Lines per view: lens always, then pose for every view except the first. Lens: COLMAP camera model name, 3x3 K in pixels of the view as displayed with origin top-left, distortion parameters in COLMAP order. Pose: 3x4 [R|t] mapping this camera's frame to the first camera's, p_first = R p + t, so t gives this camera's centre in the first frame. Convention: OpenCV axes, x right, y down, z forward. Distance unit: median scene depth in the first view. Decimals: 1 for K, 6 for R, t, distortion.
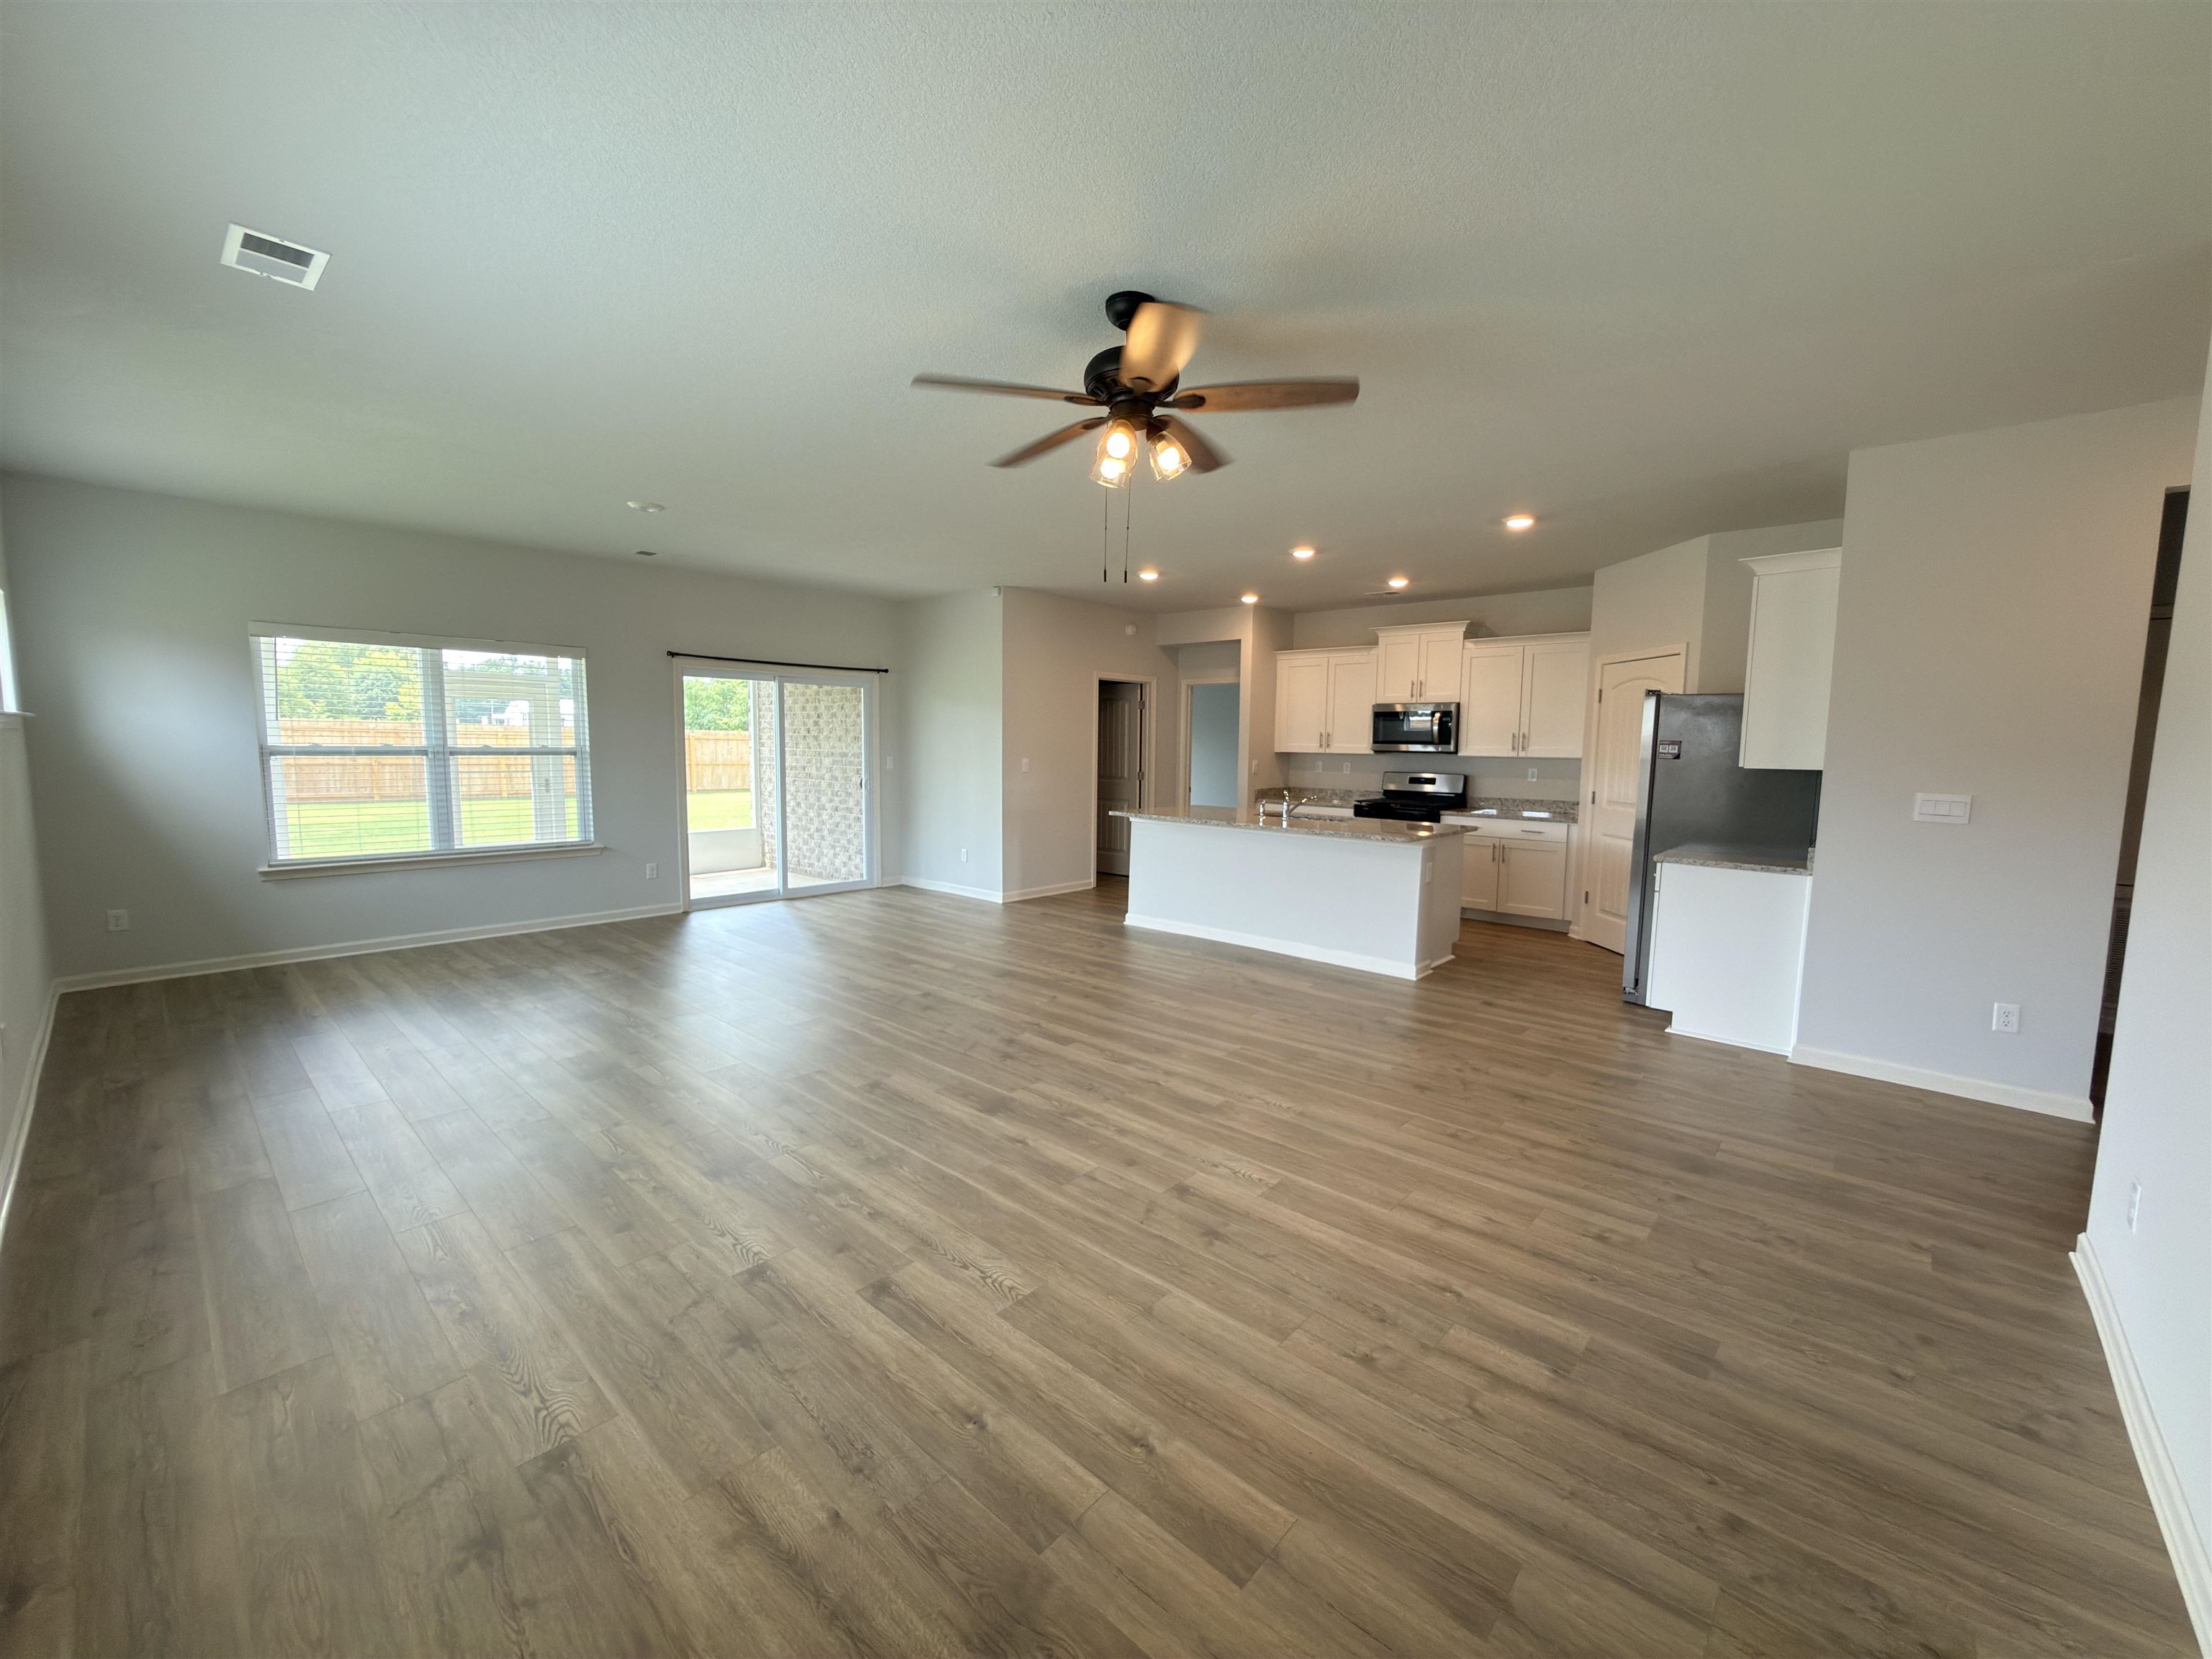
lens RADIAL K [[880.9, 0, 1106.0], [0, 880.9, 829.5], [0, 0, 1]] dist [-0.000803, 0.000060]
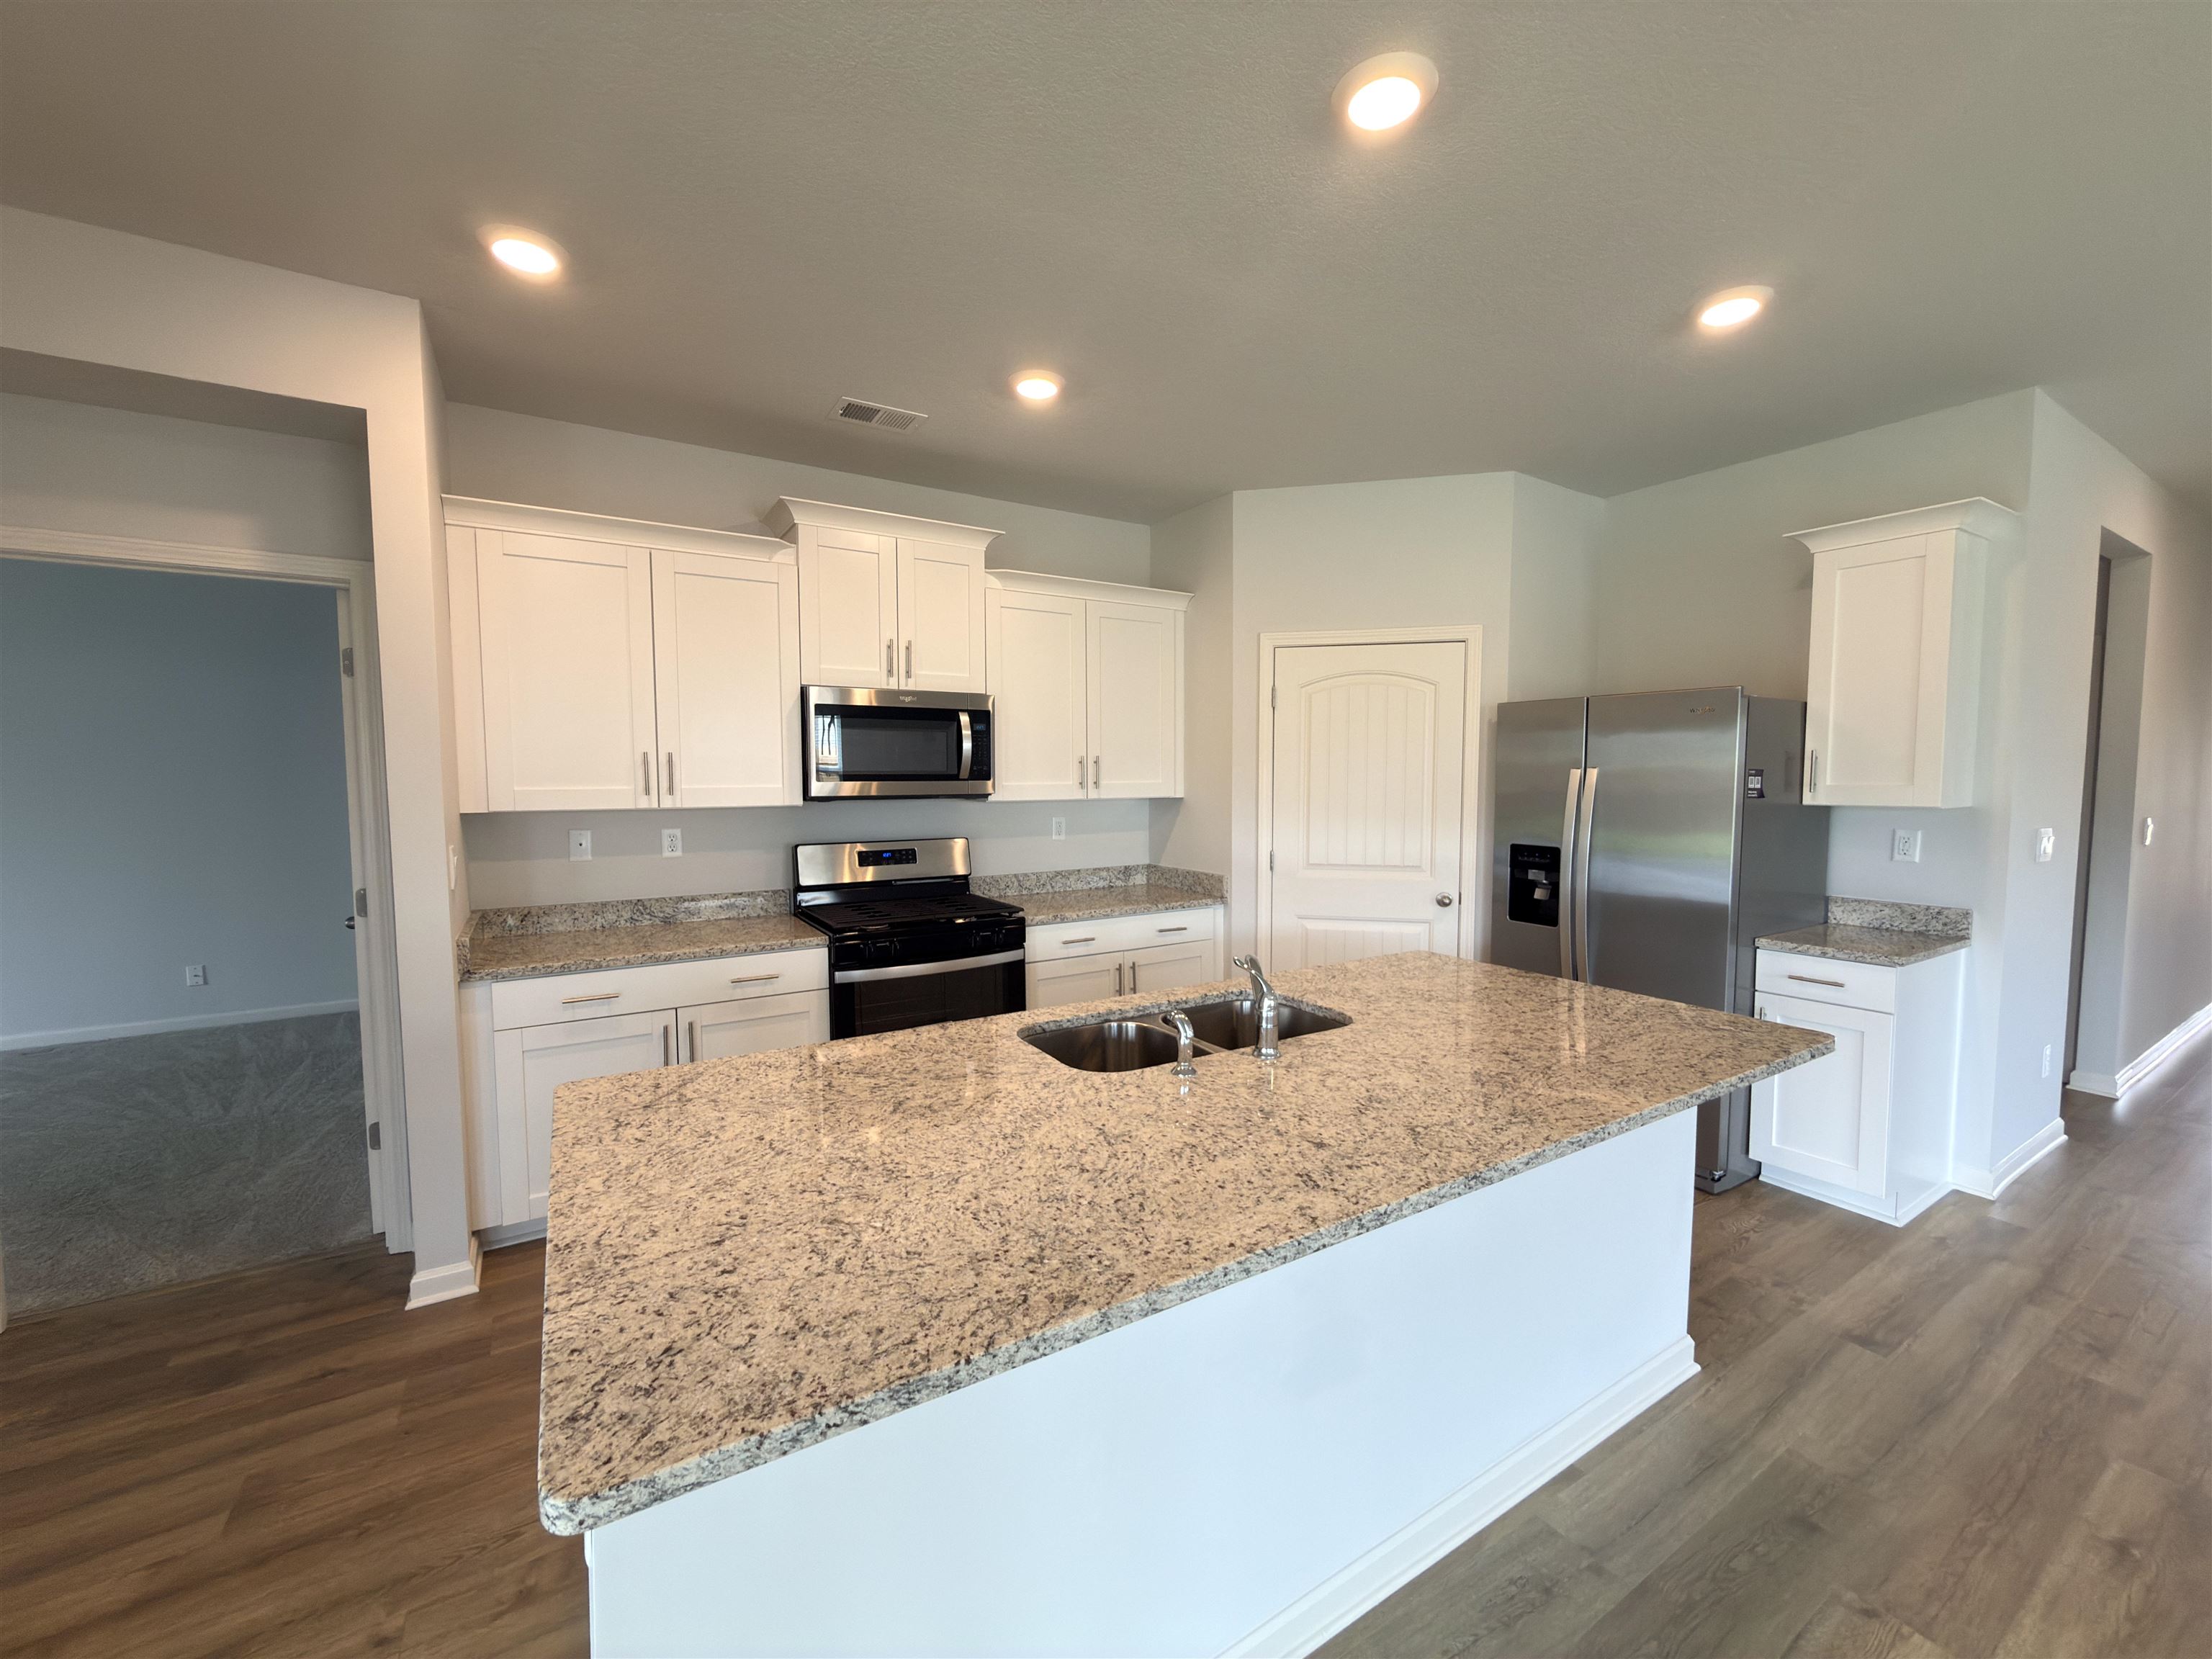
lens RADIAL K [[880.9, 0, 1106.0], [0, 880.9, 829.5], [0, 0, 1]] dist [-0.000803, 0.000060]
pose [[0.275148, -0.076348, 0.958366, -0.089749], [0.101649, 0.993565, 0.049968, -0.121040], [-0.956013, 0.083669, 0.281138, 1.119828]]
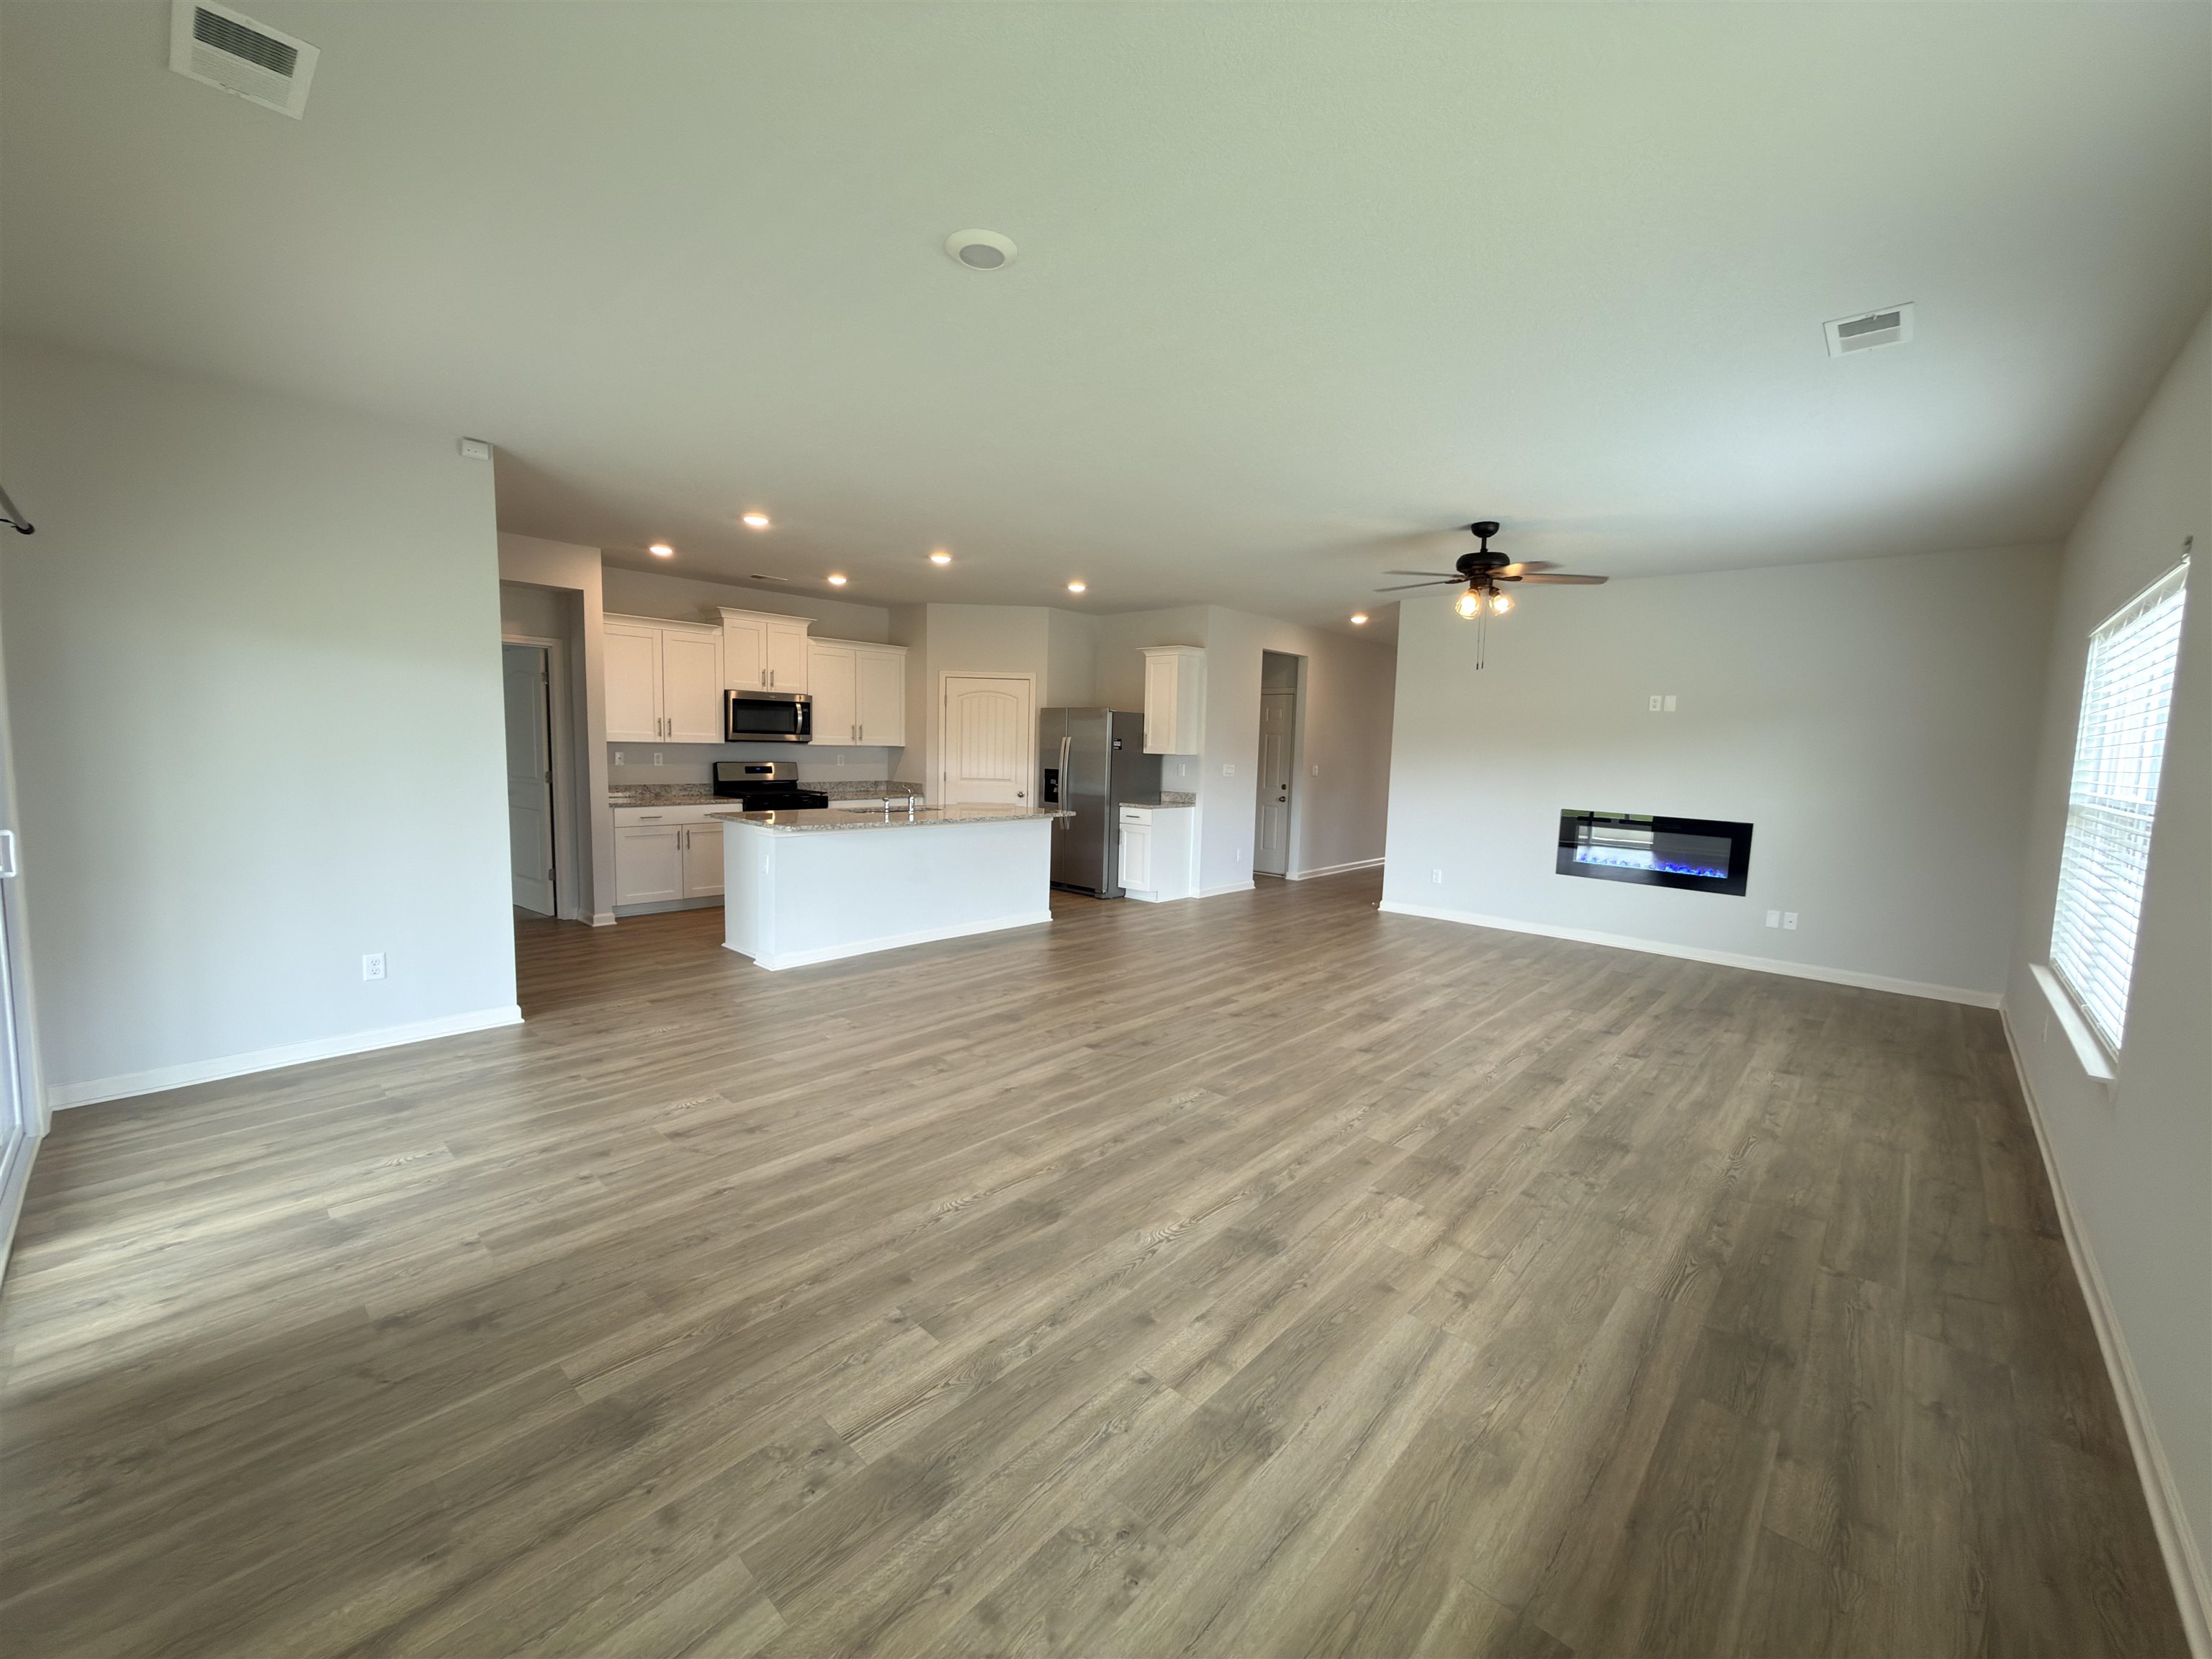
lens RADIAL K [[880.9, 0, 1106.0], [0, 880.9, 829.5], [0, 0, 1]] dist [-0.000803, 0.000060]
pose [[0.014791, -0.112456, 0.993547, -0.940343], [0.074323, 0.991030, 0.111064, -0.103743], [-0.997125, 0.072201, 0.023016, 0.874841]]
